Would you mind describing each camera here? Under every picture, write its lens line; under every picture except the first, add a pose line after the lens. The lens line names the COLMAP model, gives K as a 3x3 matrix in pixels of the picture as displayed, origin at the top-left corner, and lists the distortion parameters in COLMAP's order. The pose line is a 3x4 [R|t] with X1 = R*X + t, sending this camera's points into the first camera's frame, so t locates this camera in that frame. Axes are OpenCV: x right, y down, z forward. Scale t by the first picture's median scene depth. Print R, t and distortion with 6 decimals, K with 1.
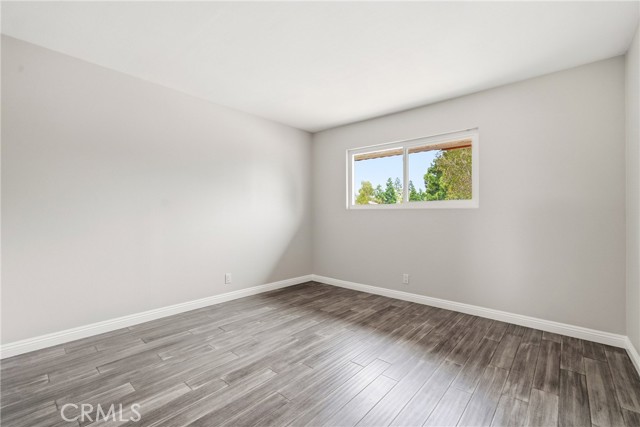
lens RADIAL K [[283.2, 0, 319.7], [0, 283.2, 214.4], [0, 0, 1]] dist [0.004042, 0.000382]
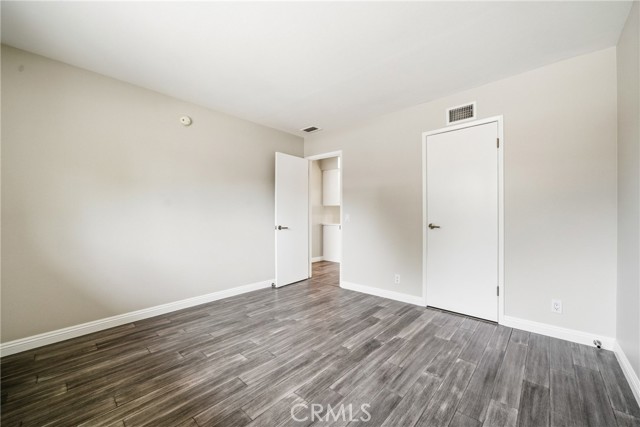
lens RADIAL K [[256.5, 0, 317.8], [0, 256.5, 213.0], [0, 0, 1]] dist [-0.009418, 0.000240]
pose [[-0.999663, -0.001411, 0.025911, -0.068204], [-0.001612, 0.999969, -0.007752, -0.002902], [-0.025899, -0.007791, -0.999634, 1.928661]]
